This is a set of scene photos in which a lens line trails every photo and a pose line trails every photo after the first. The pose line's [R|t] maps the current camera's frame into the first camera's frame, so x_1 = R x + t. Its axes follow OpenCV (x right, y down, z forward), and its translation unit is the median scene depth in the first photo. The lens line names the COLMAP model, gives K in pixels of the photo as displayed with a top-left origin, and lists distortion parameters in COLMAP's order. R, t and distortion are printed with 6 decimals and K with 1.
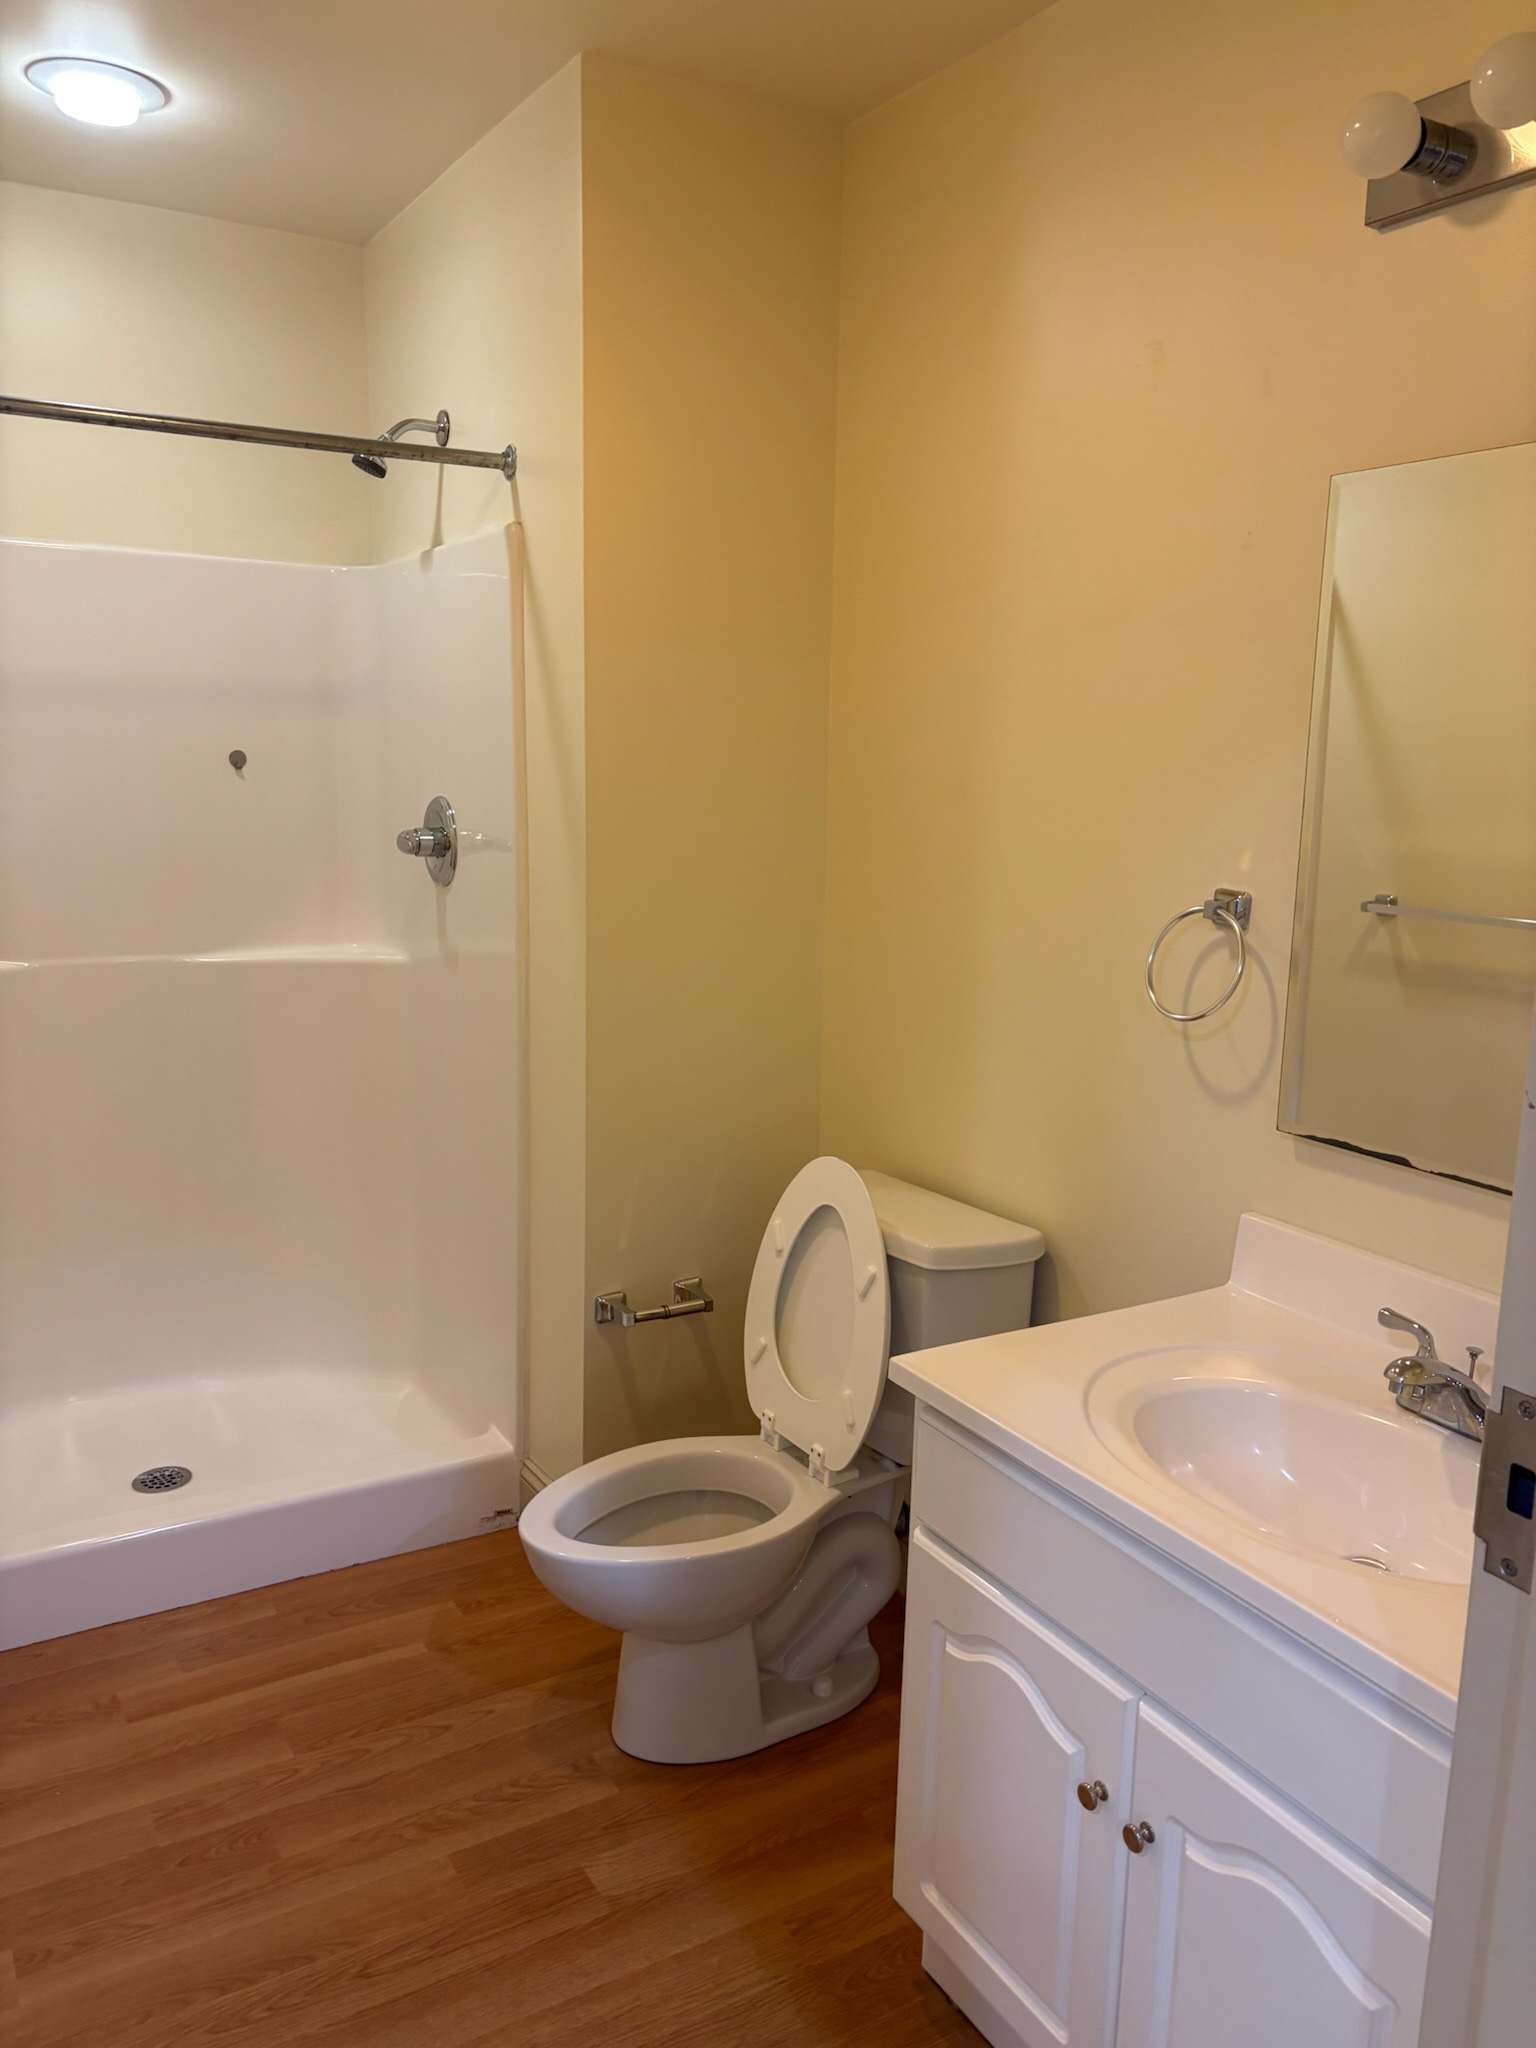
lens RADIAL K [[1557.2, 0, 768.0], [0, 1557.2, 1024.0], [0, 0, 1]] dist [0.021645, -0.003776]
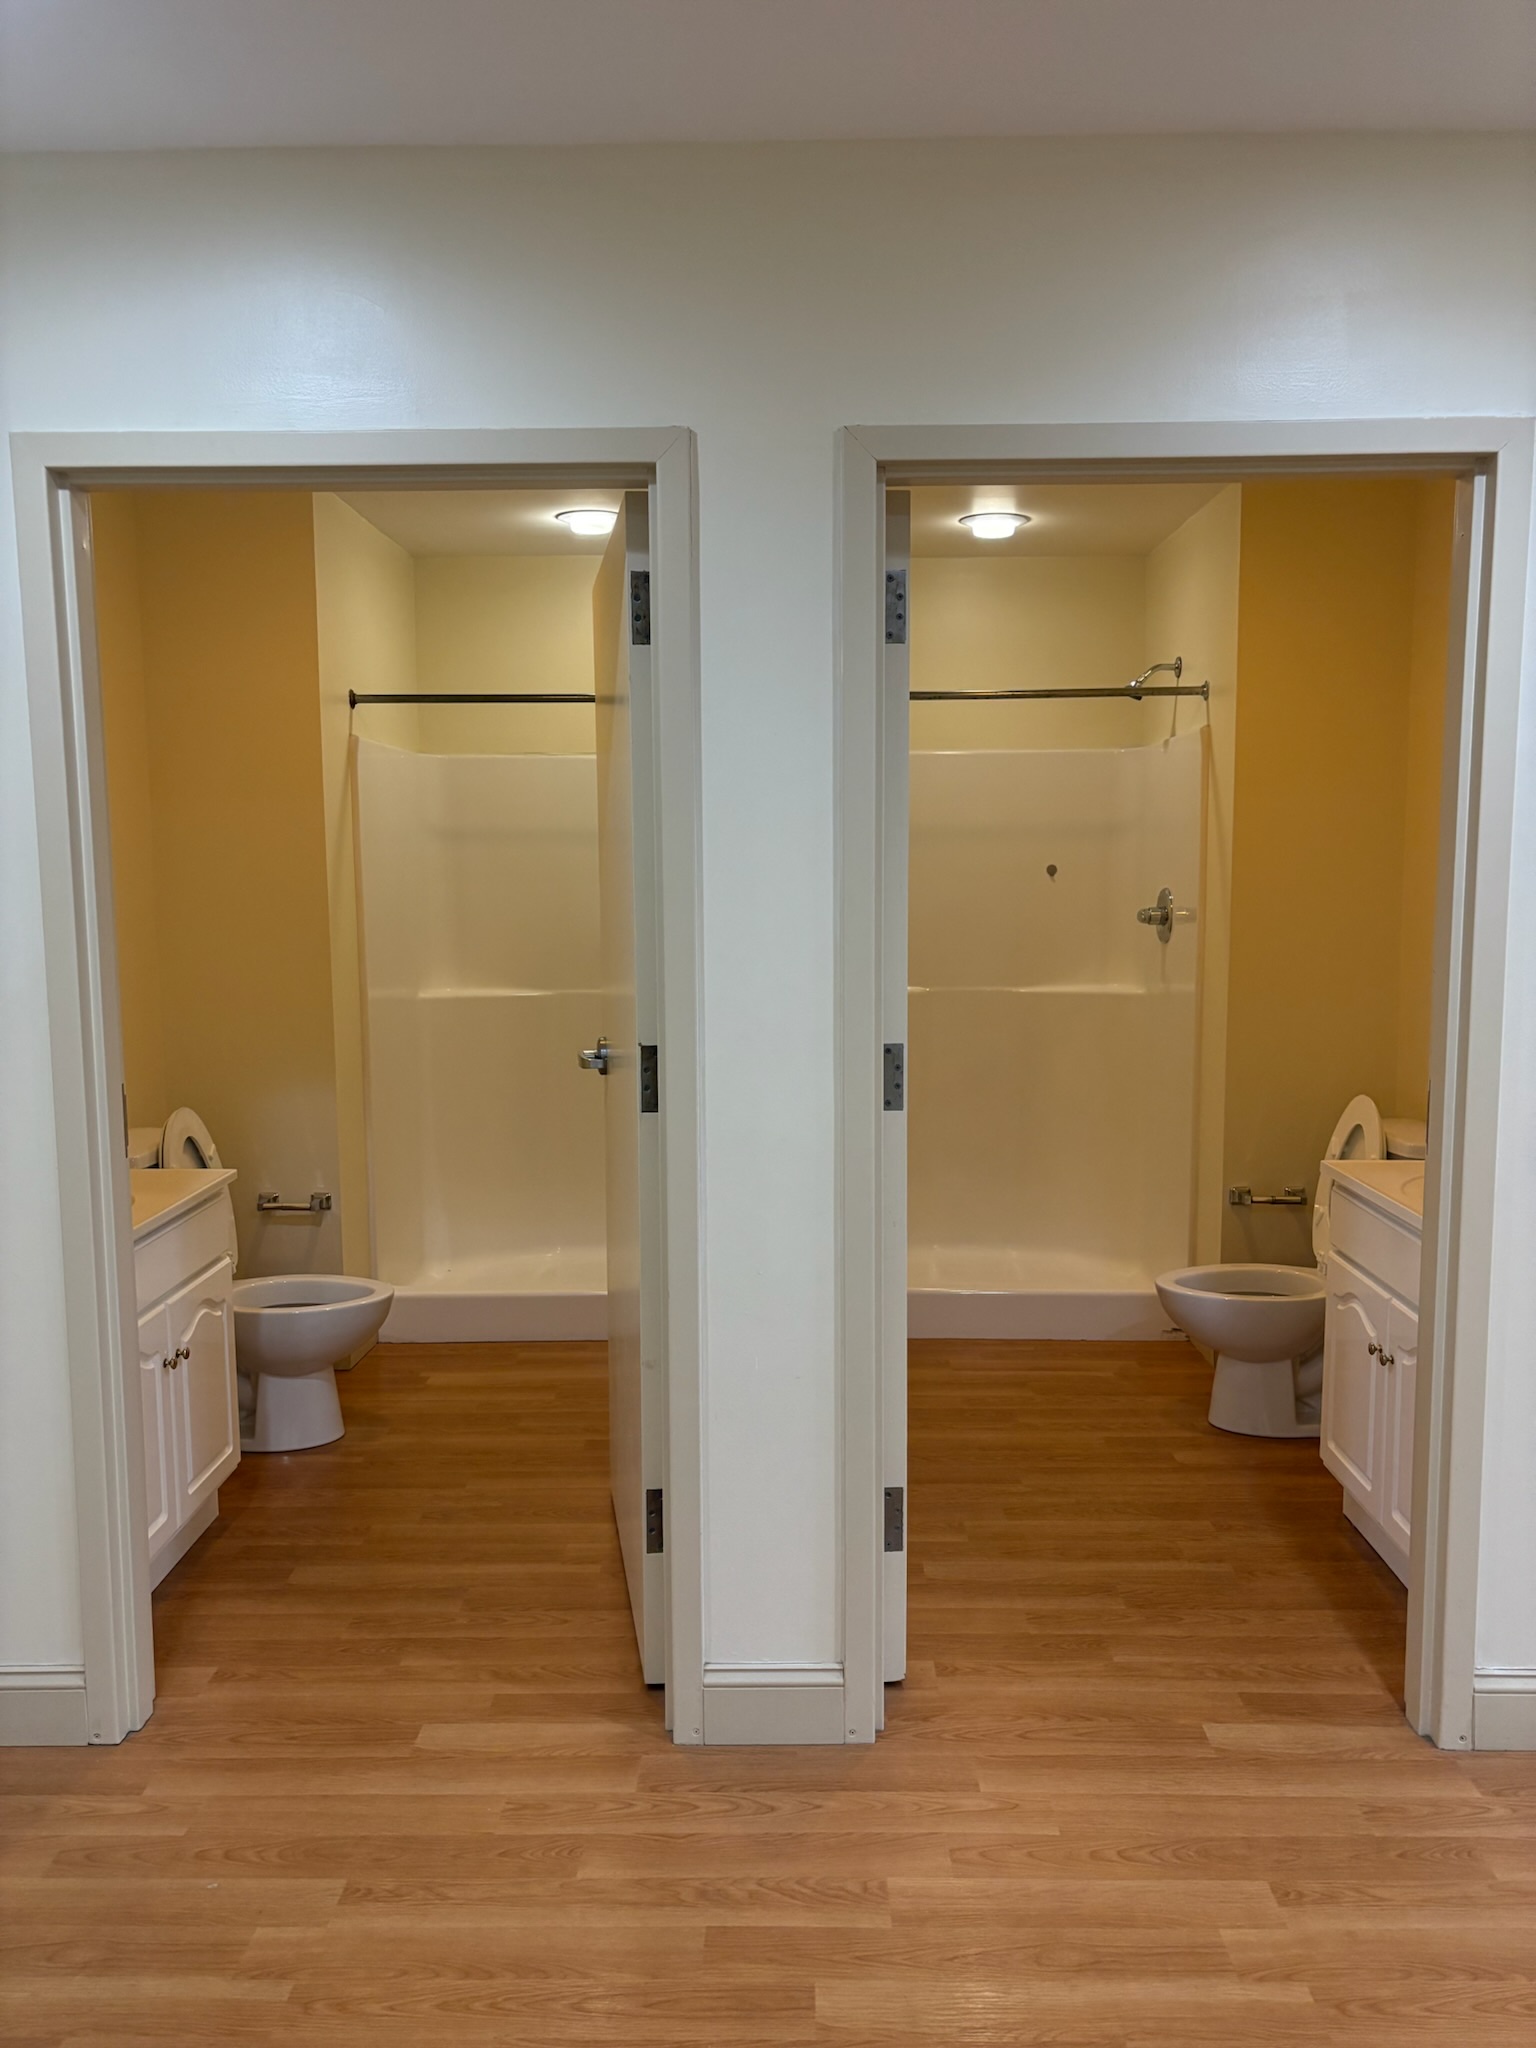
lens RADIAL K [[1557.2, 0, 768.0], [0, 1557.2, 1024.0], [0, 0, 1]] dist [0.021645, -0.003776]
pose [[0.854610, 0.030438, -0.518377, 0.322194], [-0.070650, 0.995813, -0.058003, 0.135270], [0.514441, 0.086193, 0.853183, -0.669988]]
